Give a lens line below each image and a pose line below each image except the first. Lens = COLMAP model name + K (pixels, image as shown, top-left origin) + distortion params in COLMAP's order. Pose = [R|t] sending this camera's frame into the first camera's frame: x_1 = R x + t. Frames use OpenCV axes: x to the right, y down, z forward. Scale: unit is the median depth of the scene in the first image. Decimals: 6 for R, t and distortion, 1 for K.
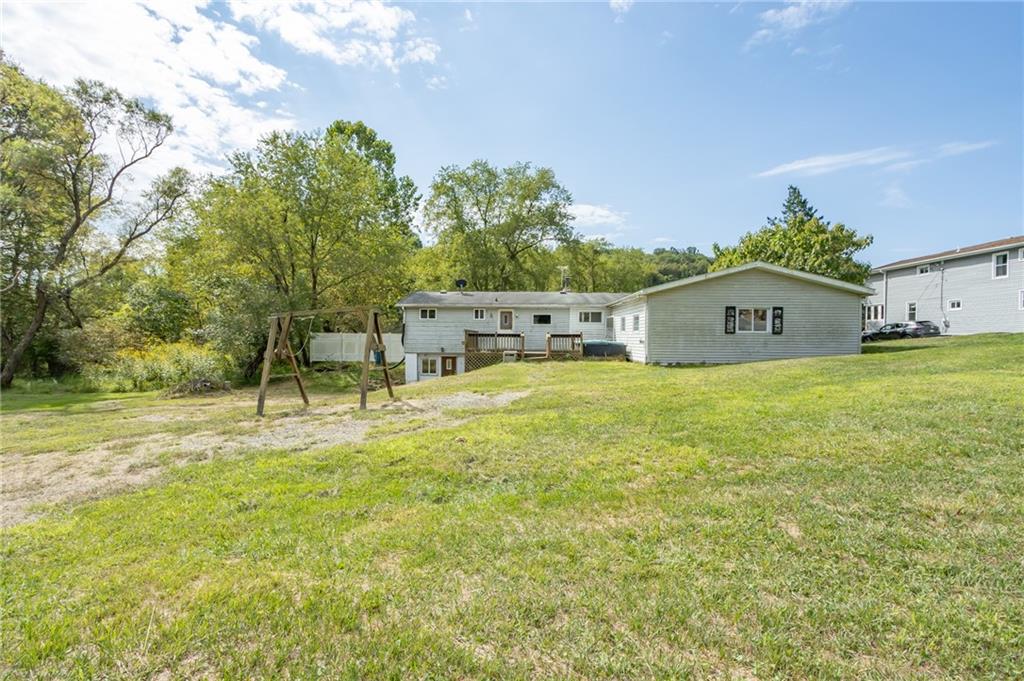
lens RADIAL K [[470.7, 0, 507.6], [0, 470.7, 348.0], [0, 0, 1]] dist [0.006345, -0.002633]
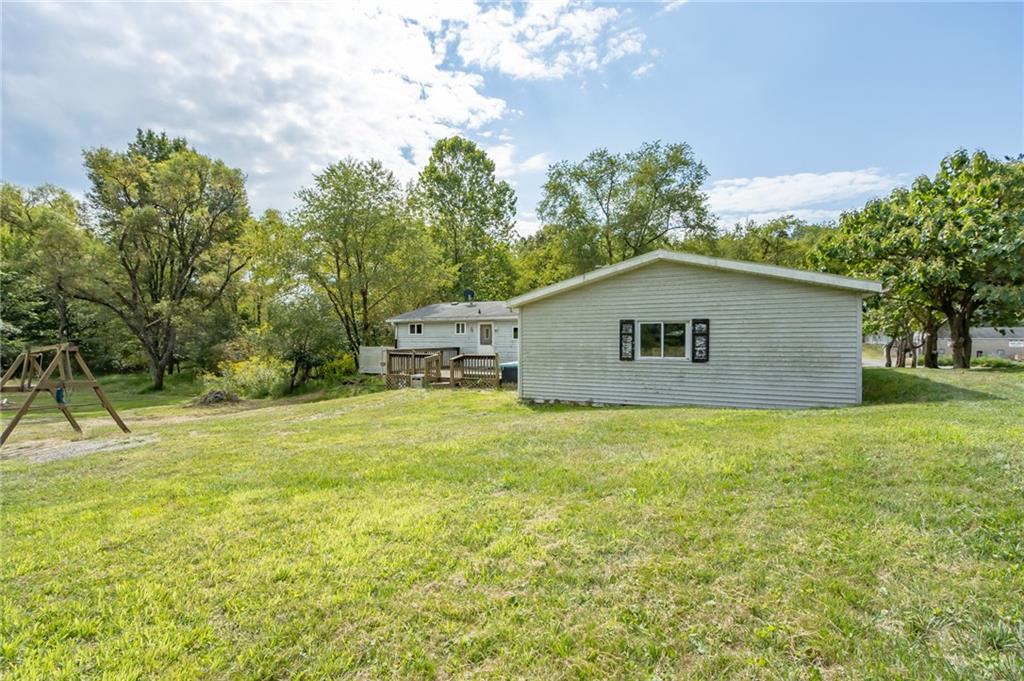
lens RADIAL K [[470.7, 0, 507.0], [0, 470.7, 345.0], [0, 0, 1]] dist [0.006345, -0.002633]
pose [[0.885656, -0.002817, -0.464333, 0.206642], [0.000089, 0.999983, -0.005896, -0.015994], [0.464341, 0.005180, 0.885641, 0.111077]]
